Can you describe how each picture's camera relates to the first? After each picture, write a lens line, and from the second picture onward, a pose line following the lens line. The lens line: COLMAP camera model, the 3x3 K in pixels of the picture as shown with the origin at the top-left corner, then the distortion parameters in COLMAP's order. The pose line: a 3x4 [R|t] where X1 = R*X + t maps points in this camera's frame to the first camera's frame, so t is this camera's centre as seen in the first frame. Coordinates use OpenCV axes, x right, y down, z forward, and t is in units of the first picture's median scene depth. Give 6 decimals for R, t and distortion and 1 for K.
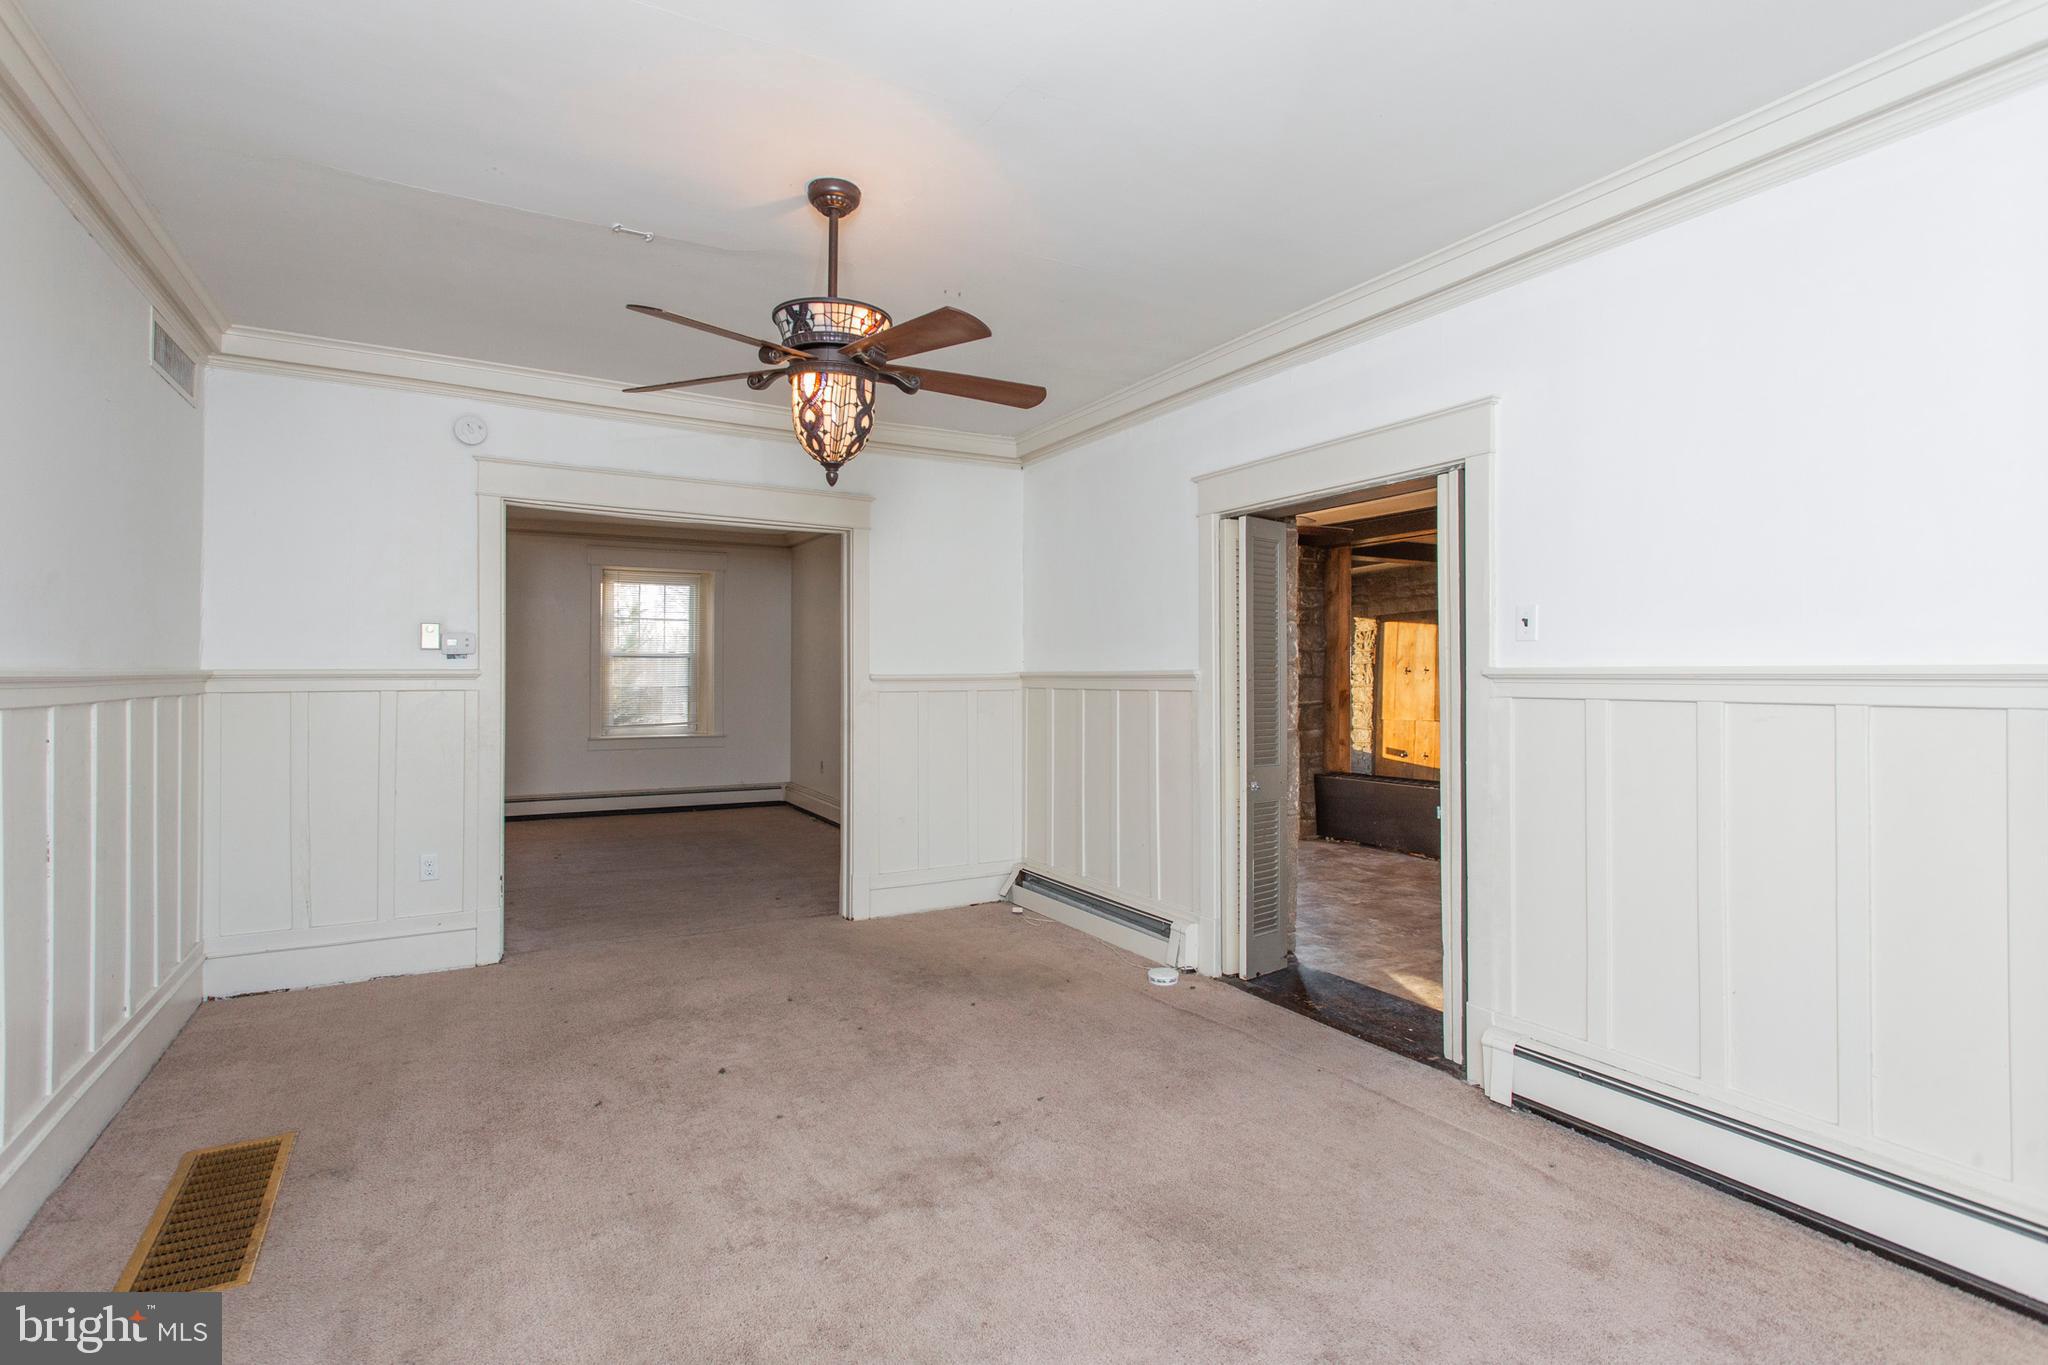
lens RADIAL K [[981.8, 0, 1011.0], [0, 981.8, 678.2], [0, 0, 1]] dist [0.000089, 0.000976]
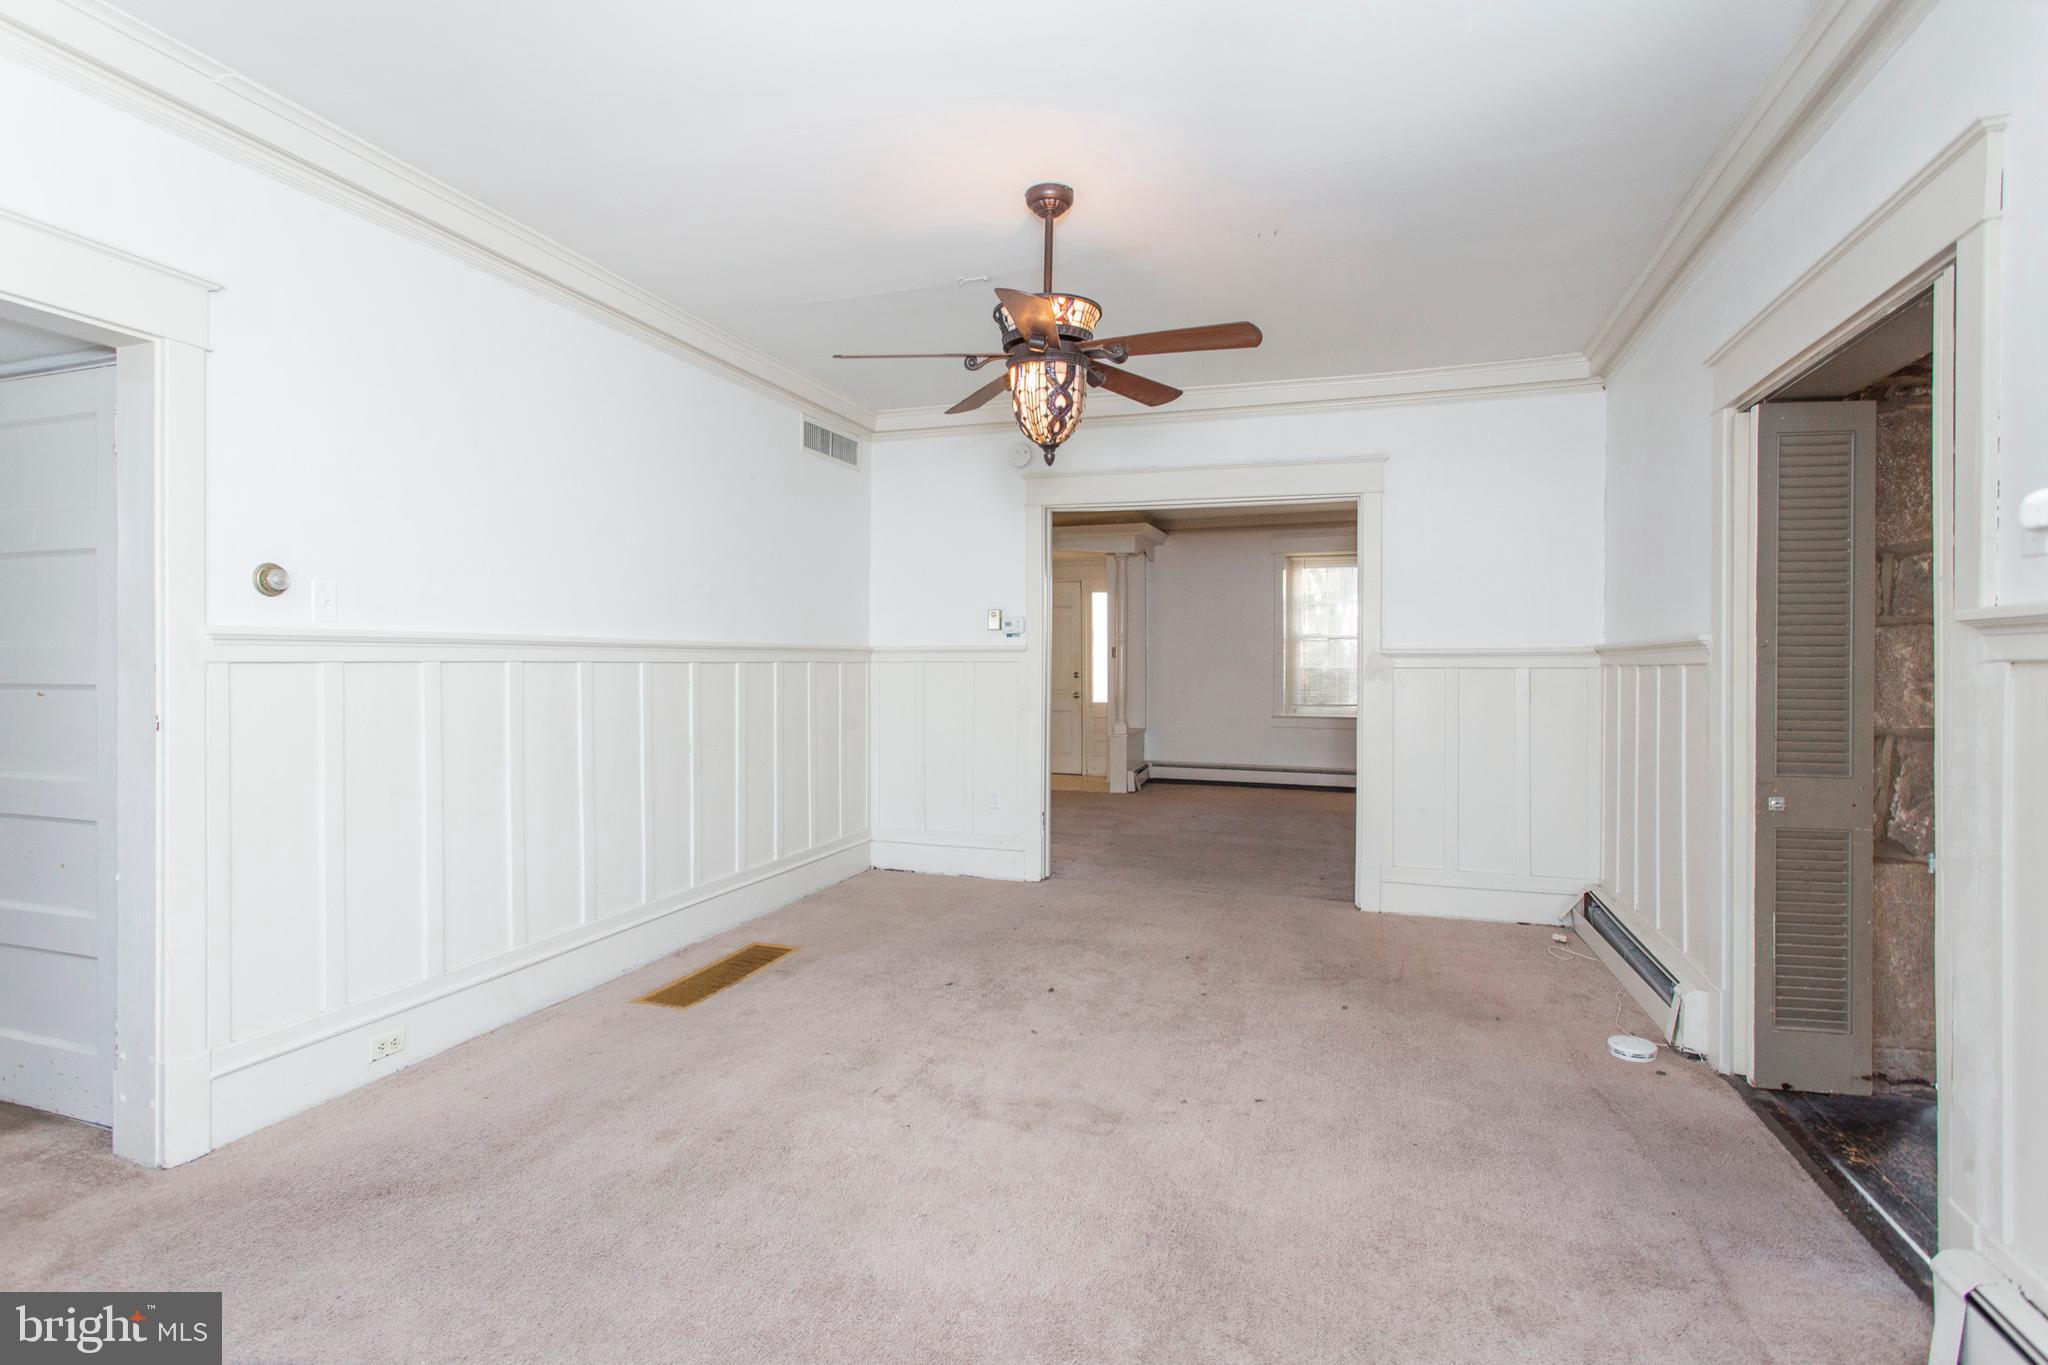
lens RADIAL K [[981.8, 0, 1008.3], [0, 981.8, 673.8], [0, 0, 1]] dist [0.000089, 0.000976]
pose [[0.661255, 0.010566, -0.750087, 0.492666], [-0.005927, 0.999943, 0.008861, 0.021558], [0.750138, -0.001413, 0.661280, 0.195563]]
